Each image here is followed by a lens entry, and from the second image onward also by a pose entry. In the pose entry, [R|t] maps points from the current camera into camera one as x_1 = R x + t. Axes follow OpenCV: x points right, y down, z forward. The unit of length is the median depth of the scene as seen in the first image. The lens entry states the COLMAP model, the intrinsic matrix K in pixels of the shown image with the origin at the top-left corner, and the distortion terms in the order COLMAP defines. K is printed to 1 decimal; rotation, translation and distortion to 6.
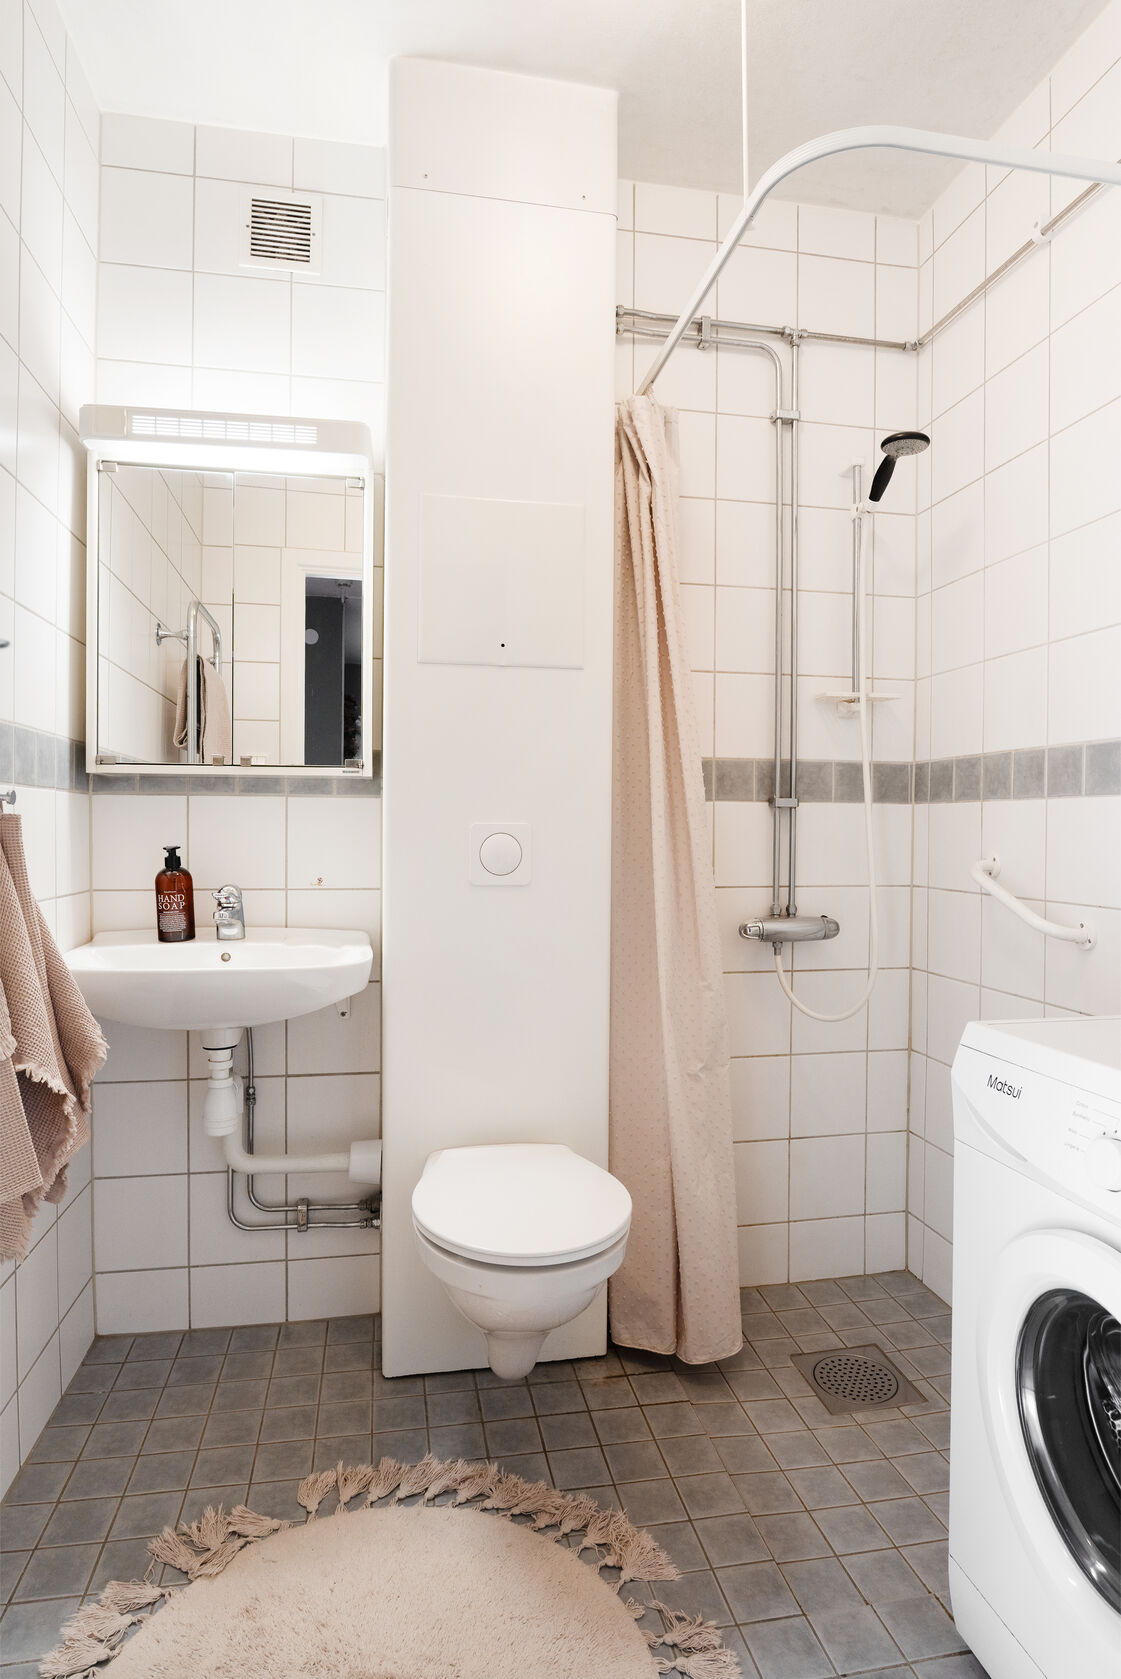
lens RADIAL K [[949.4, 0, 559.4], [0, 949.4, 835.2], [0, 0, 1]] dist [-0.002343, -0.000089]
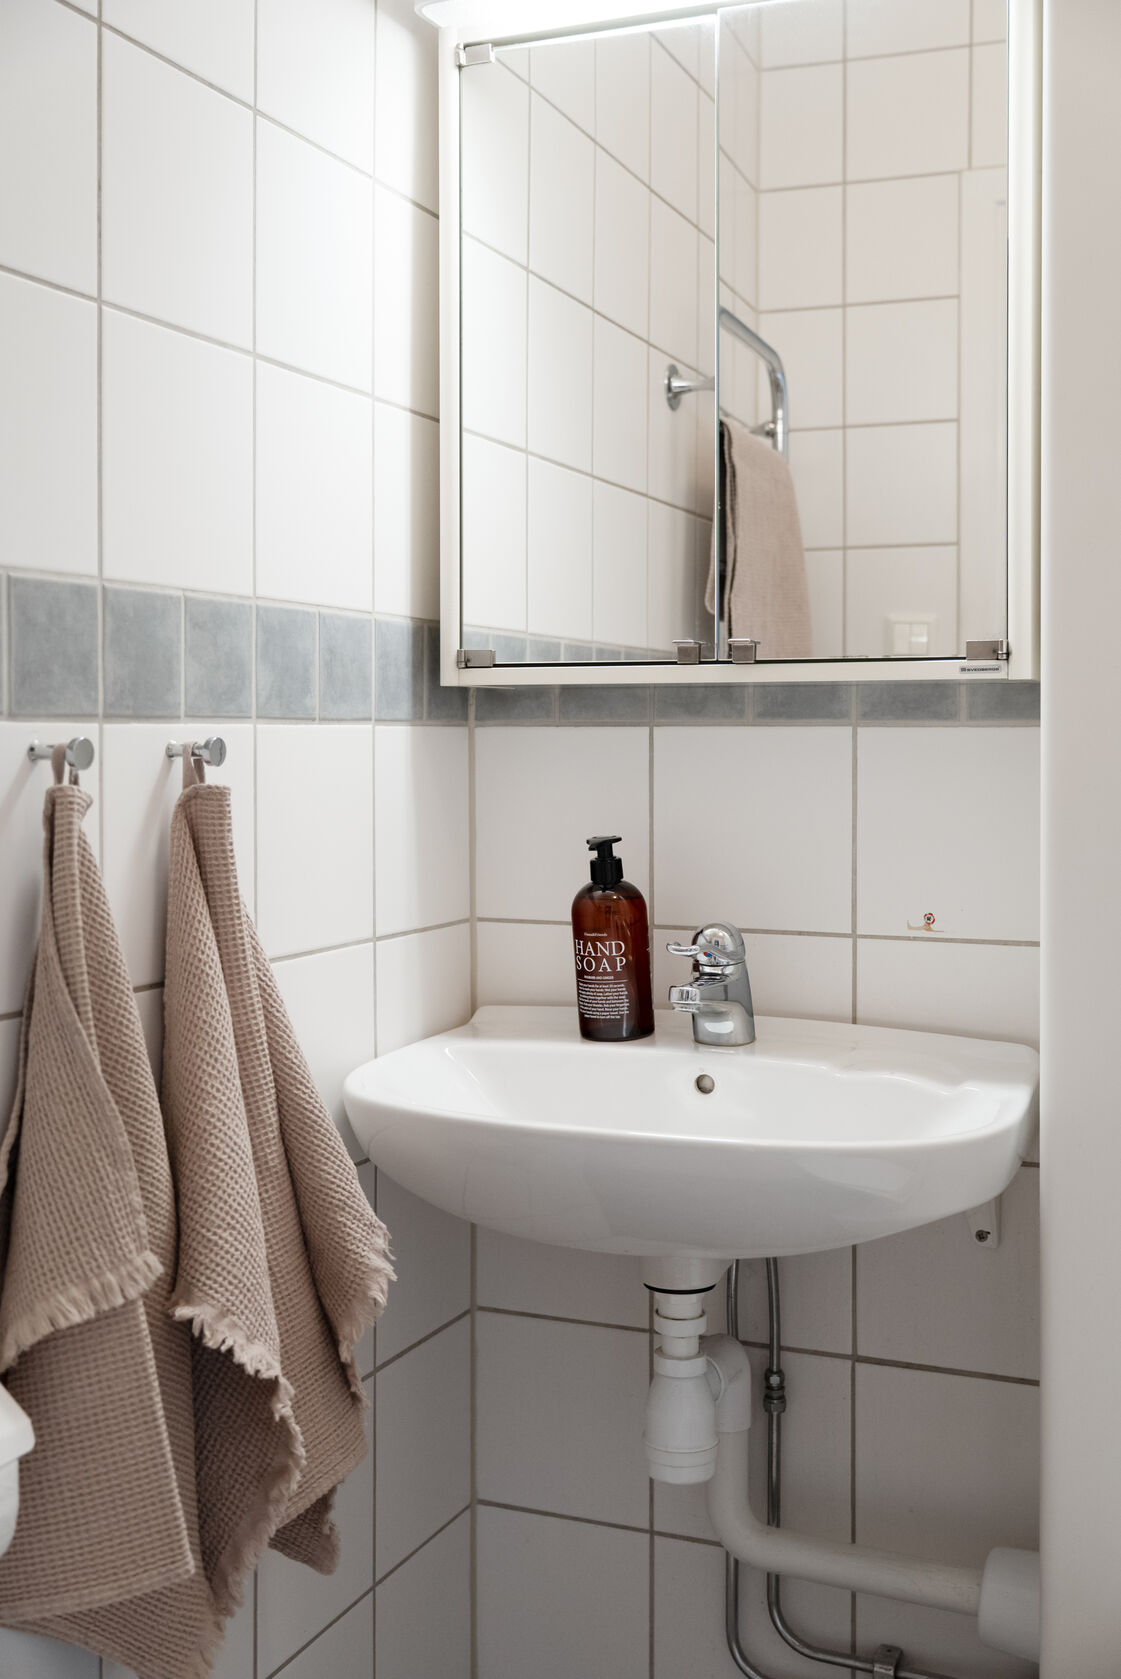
lens RADIAL K [[1879.7, 0, 553.1], [0, 1879.7, 746.0], [0, 0, 1]] dist [0.001988, 0.000000]
pose [[0.833346, 0.002910, -0.552745, 0.084235], [-0.004321, 0.999990, -0.001250, -0.031867], [0.552735, 0.003430, 0.833350, 0.207611]]
